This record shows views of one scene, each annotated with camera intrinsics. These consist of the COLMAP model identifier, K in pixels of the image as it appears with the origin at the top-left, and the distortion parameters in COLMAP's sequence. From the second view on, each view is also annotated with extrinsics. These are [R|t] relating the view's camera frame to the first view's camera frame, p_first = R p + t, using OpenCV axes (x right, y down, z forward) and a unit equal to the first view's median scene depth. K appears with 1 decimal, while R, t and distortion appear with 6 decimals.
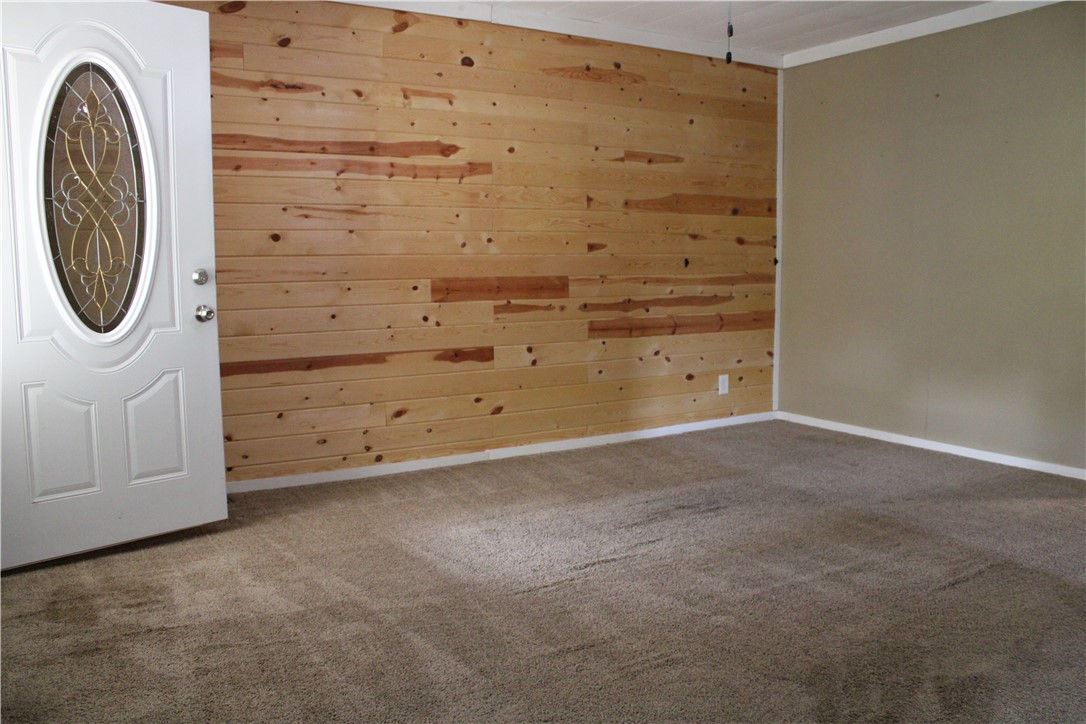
lens RADIAL K [[903.8, 0, 553.7], [0, 903.8, 356.1], [0, 0, 1]] dist [-0.138970, 0.066852]
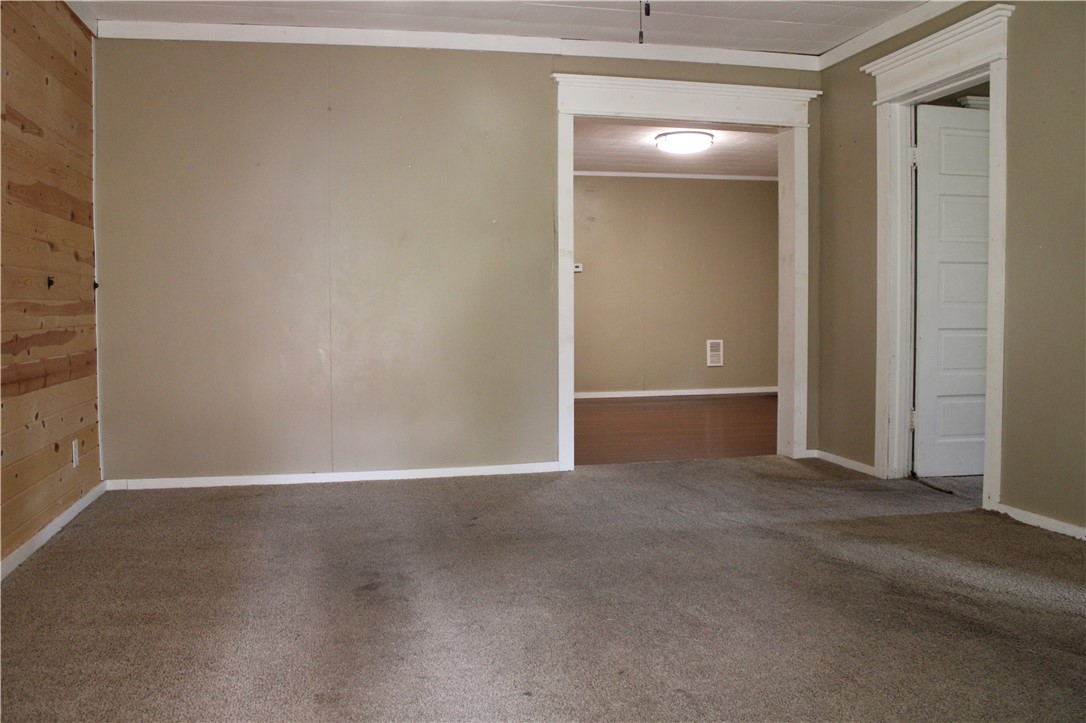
lens RADIAL K [[903.8, 0, 551.7], [0, 903.8, 360.3], [0, 0, 1]] dist [-0.138970, 0.066852]
pose [[0.305689, -0.056080, 0.950478, -0.254232], [0.110770, 0.993580, 0.022998, -0.011666], [-0.945666, 0.098254, 0.309939, 0.296489]]
